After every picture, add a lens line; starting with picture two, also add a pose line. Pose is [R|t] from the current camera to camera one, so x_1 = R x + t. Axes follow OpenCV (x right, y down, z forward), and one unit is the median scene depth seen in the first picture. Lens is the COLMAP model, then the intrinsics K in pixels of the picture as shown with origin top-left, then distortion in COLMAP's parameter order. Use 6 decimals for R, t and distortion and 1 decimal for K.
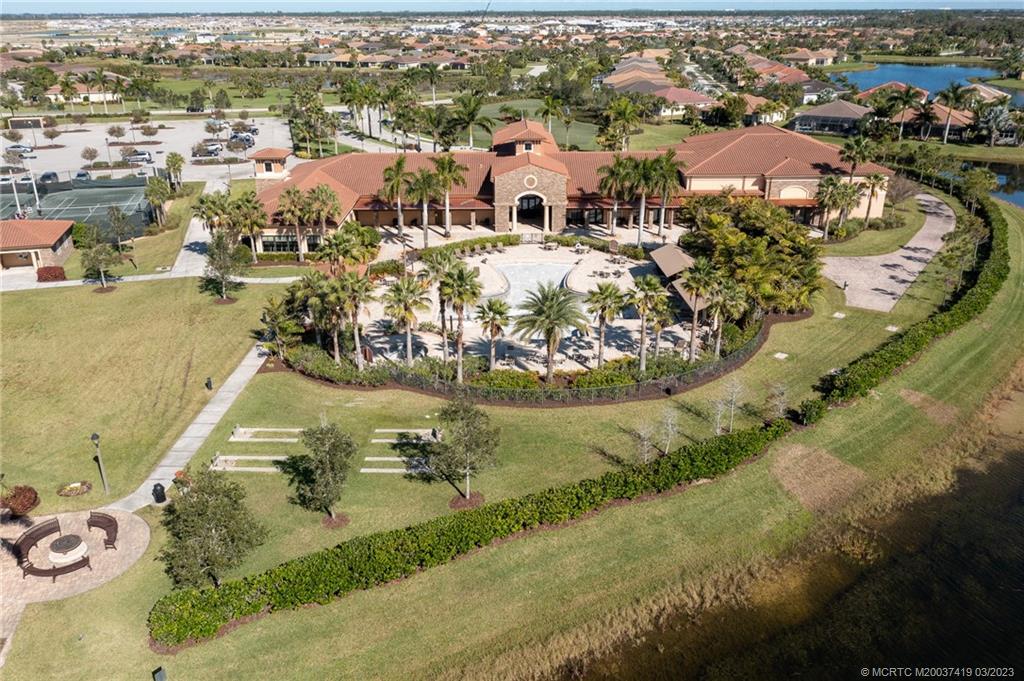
lens RADIAL K [[812.3, 0, 512.0], [0, 812.3, 340.5], [0, 0, 1]] dist [-0.000163, 0.001875]
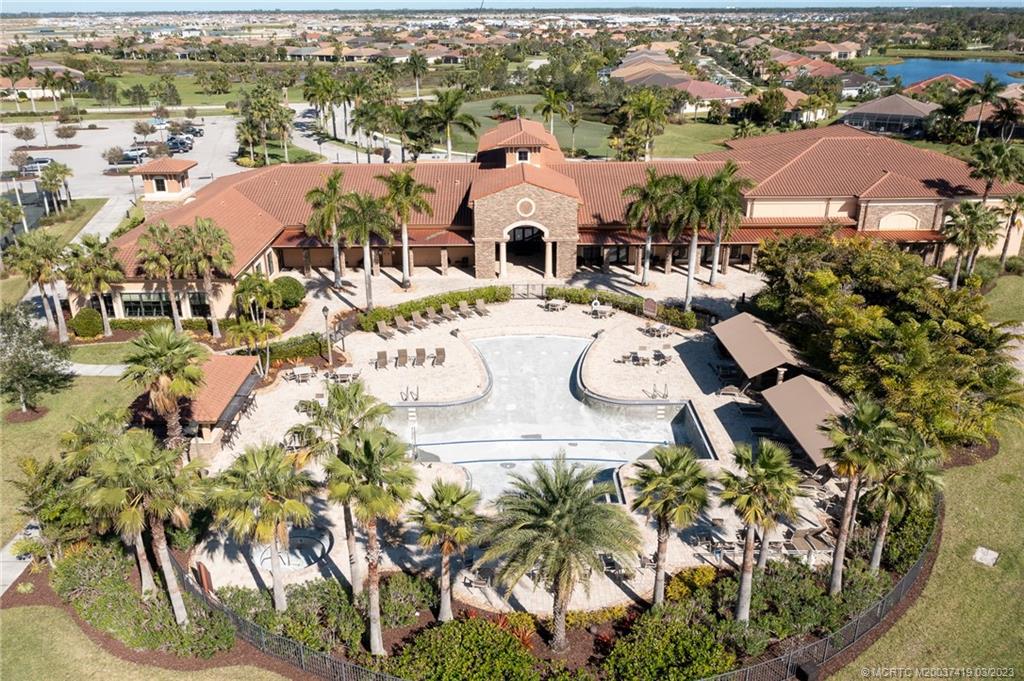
lens RADIAL K [[813.5, 0, 510.2], [0, 813.5, 339.0], [0, 0, 1]] dist [-0.005439, -0.001457]
pose [[0.999998, -0.000311, -0.001906, 0.007388], [0.000311, 1.000000, 0.000107, -0.056986], [0.001906, -0.000108, 0.999998, 0.208916]]
